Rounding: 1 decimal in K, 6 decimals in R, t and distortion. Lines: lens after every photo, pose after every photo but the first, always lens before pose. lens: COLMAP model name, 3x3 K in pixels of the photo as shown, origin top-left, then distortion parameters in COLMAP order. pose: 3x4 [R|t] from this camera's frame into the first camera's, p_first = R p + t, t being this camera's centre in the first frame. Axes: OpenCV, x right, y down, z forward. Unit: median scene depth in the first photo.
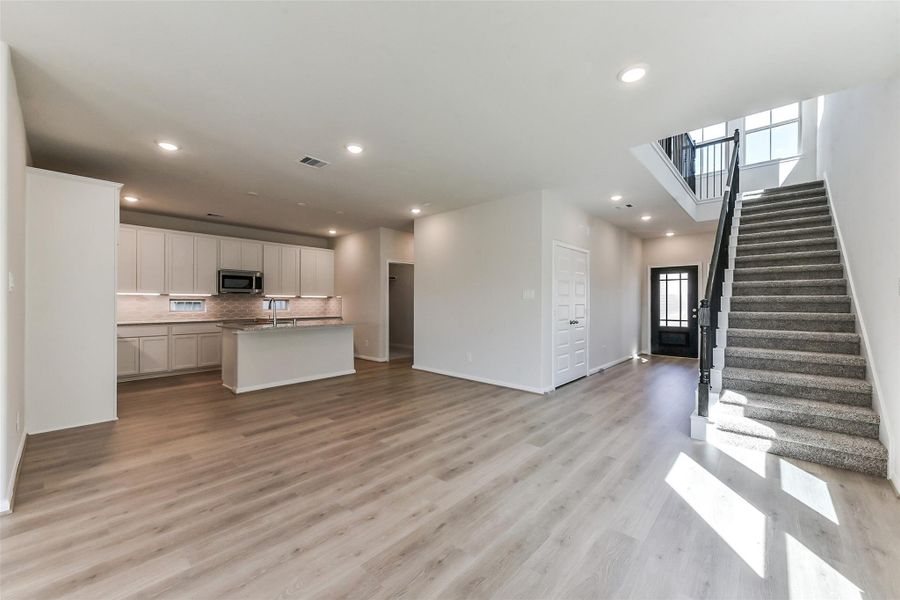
lens RADIAL K [[352.0, 0, 446.5], [0, 352.0, 301.1], [0, 0, 1]] dist [-0.003690, -0.002683]
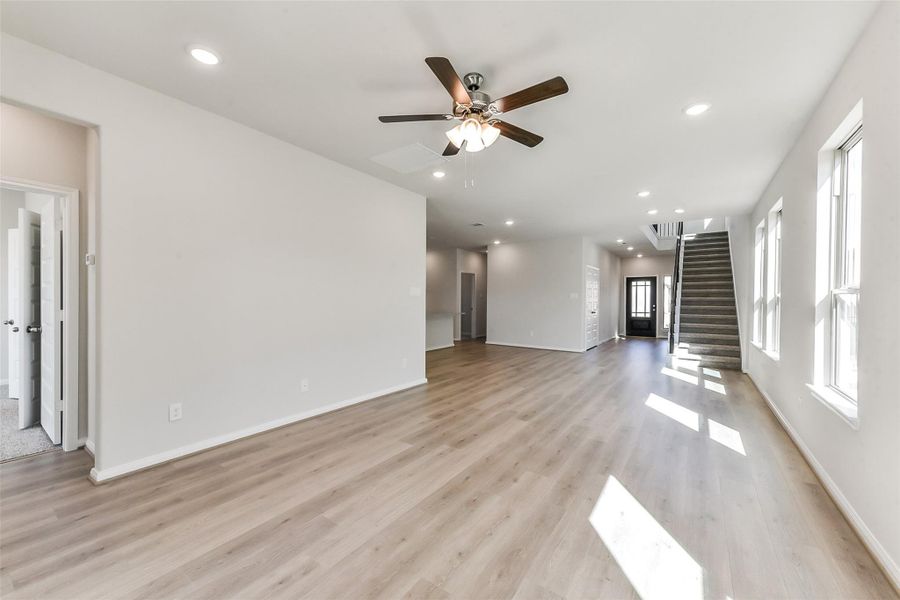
lens RADIAL K [[352.0, 0, 452.7], [0, 352.0, 294.3], [0, 0, 1]] dist [-0.003690, -0.002683]
pose [[0.991628, 0.005280, 0.129020, -0.323571], [-0.003569, 0.999903, -0.013489, -0.000457], [-0.129079, 0.012915, 0.991550, -0.357099]]
